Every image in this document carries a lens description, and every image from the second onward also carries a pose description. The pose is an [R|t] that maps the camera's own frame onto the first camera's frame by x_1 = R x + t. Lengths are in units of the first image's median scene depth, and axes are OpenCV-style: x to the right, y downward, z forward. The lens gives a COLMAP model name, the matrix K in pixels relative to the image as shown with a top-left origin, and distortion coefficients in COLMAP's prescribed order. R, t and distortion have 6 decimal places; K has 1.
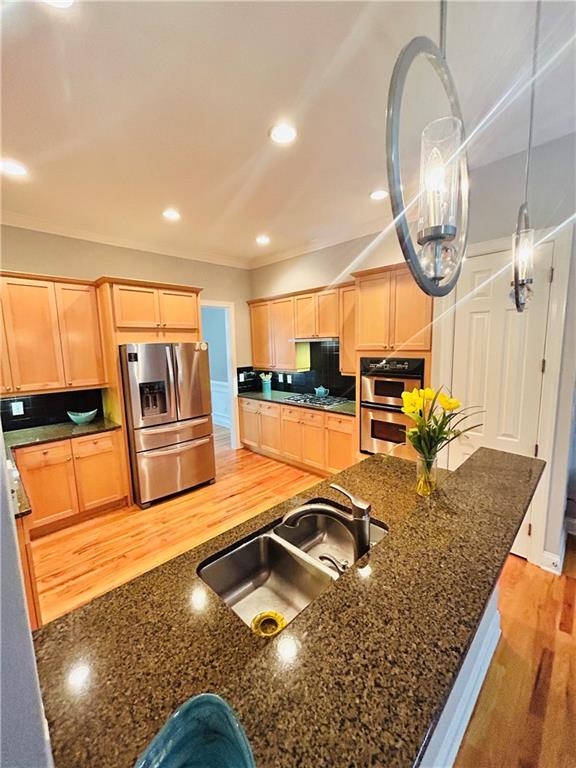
lens RADIAL K [[307.6, 0, 288.8], [0, 307.6, 384.0], [0, 0, 1]] dist [-0.002393, 0.000400]
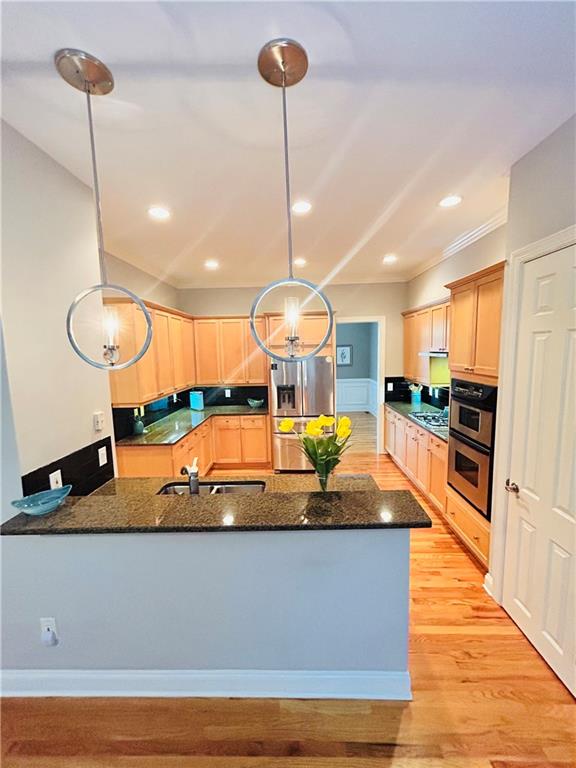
lens RADIAL K [[307.6, 0, 289.5], [0, 307.6, 383.4], [0, 0, 1]] dist [-0.002393, 0.000400]
pose [[0.694056, 0.086624, -0.714691, 0.526509], [-0.086628, 0.995570, 0.036541, -0.061567], [0.714690, 0.036551, 0.698486, 0.043296]]
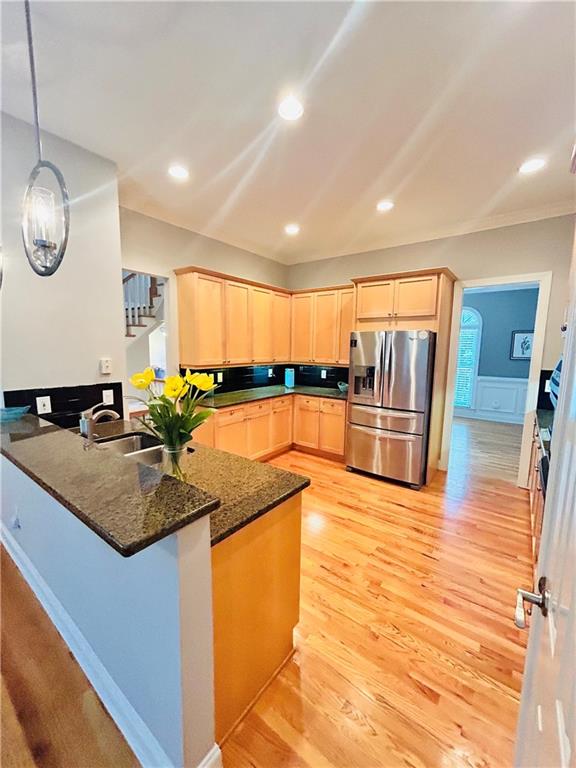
lens RADIAL K [[307.6, 0, 288.7], [0, 307.6, 383.9], [0, 0, 1]] dist [-0.002393, 0.000400]
pose [[0.145120, 0.148404, -0.978221, 0.595206], [-0.144313, 0.981289, 0.127461, -0.042977], [0.978833, 0.122673, 0.163821, 0.521789]]
